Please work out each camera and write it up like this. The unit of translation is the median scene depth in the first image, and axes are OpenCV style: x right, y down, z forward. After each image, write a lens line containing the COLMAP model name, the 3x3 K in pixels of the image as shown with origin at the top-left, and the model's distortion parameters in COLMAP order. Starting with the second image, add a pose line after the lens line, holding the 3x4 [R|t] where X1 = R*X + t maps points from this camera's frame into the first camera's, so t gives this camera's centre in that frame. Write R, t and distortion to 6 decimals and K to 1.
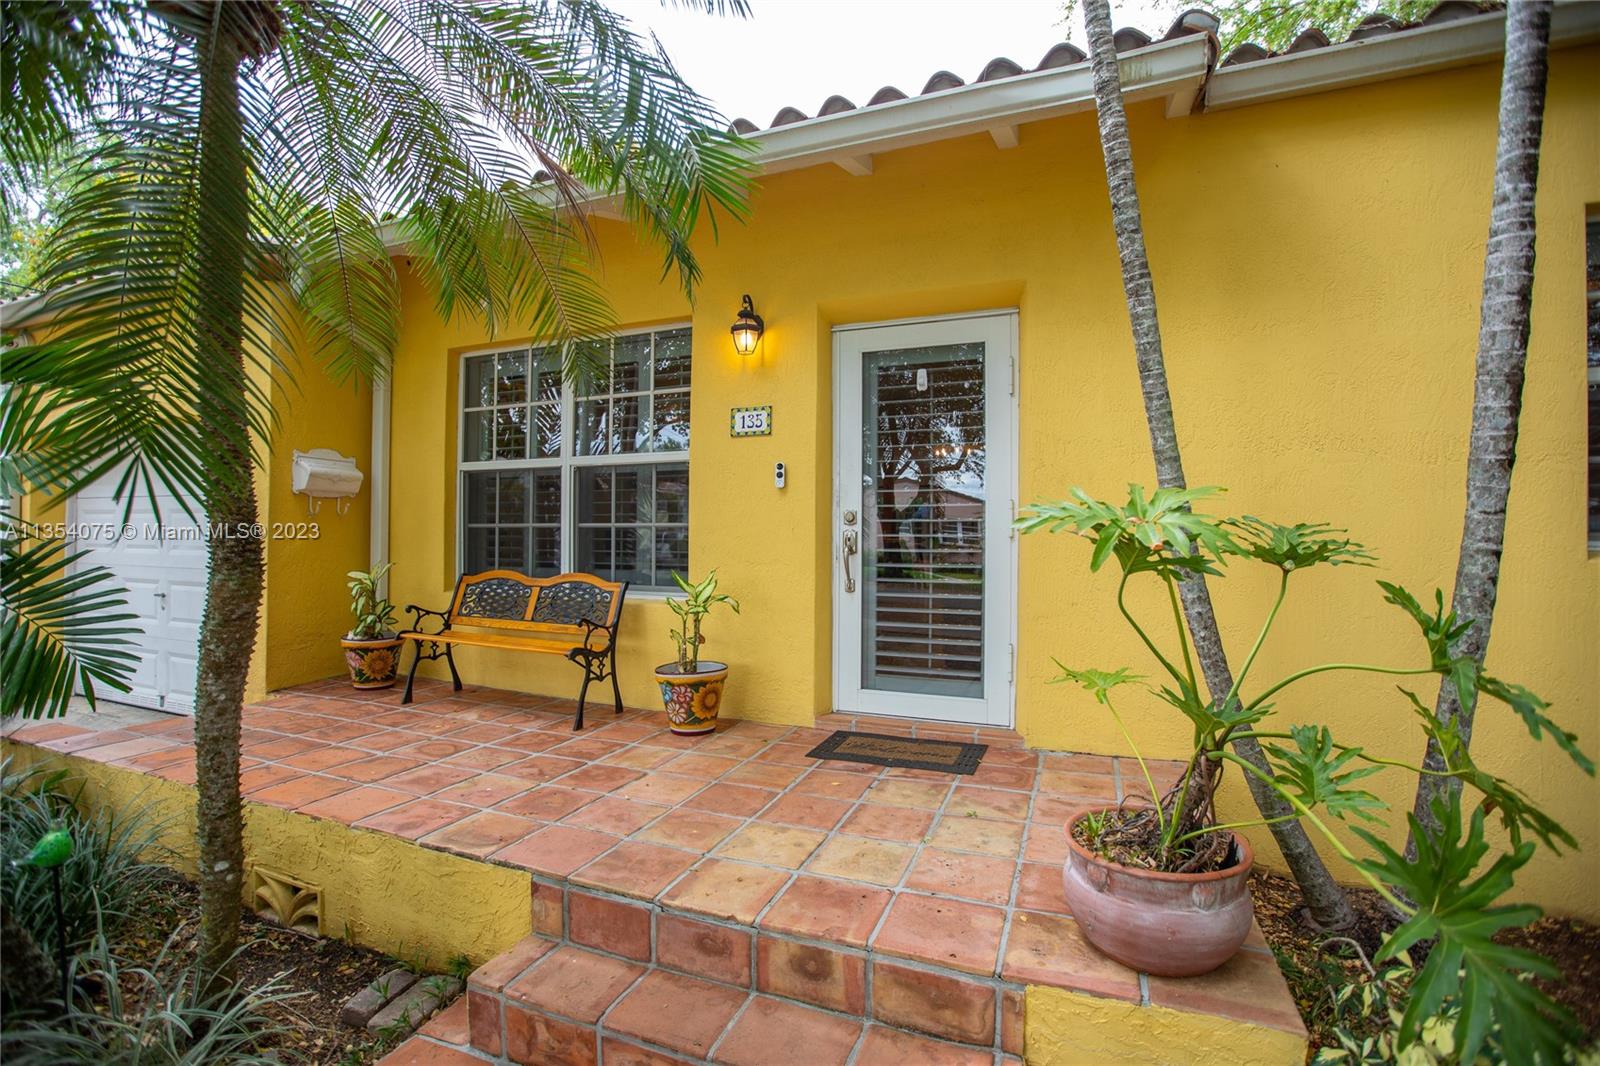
lens RADIAL K [[728.8, 0, 790.3], [0, 728.8, 533.9], [0, 0, 1]] dist [-0.051074, 0.017719]
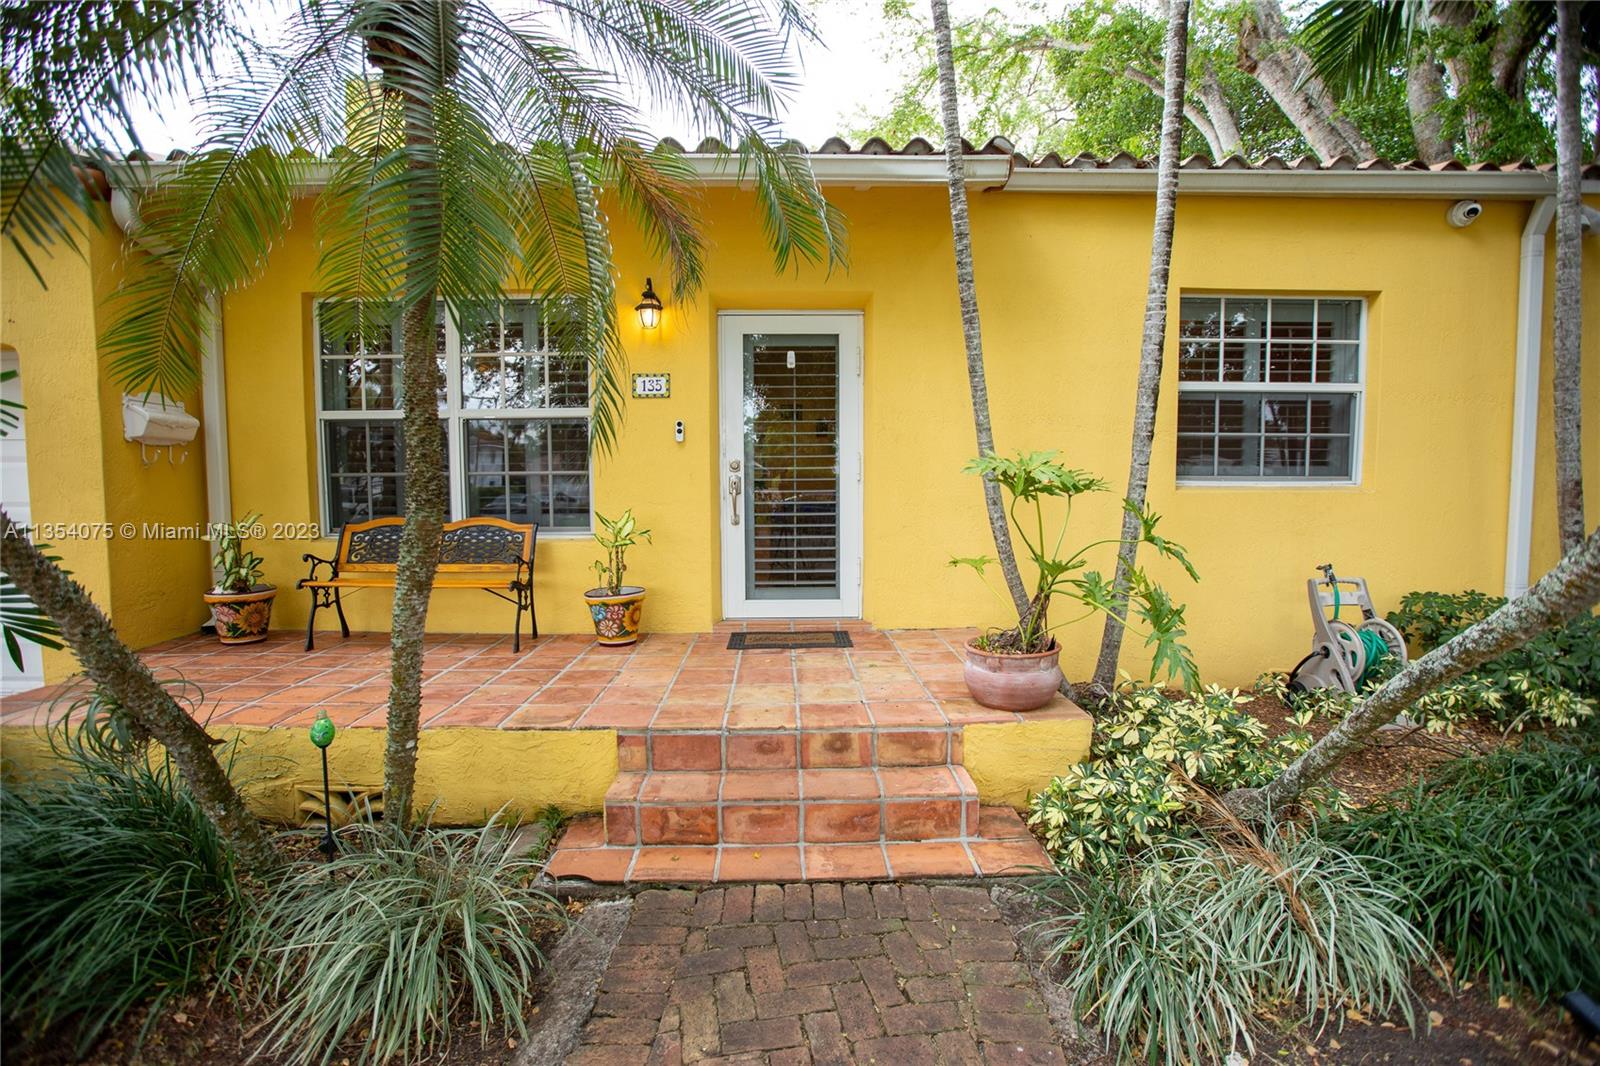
lens RADIAL K [[728.8, 0, 790.3], [0, 728.8, 533.9], [0, 0, 1]] dist [-0.051074, 0.017719]
pose [[0.919883, -0.035741, 0.390560, -0.350723], [0.007907, 0.997327, 0.072643, 0.004013], [-0.392113, -0.063735, 0.917707, -0.219311]]
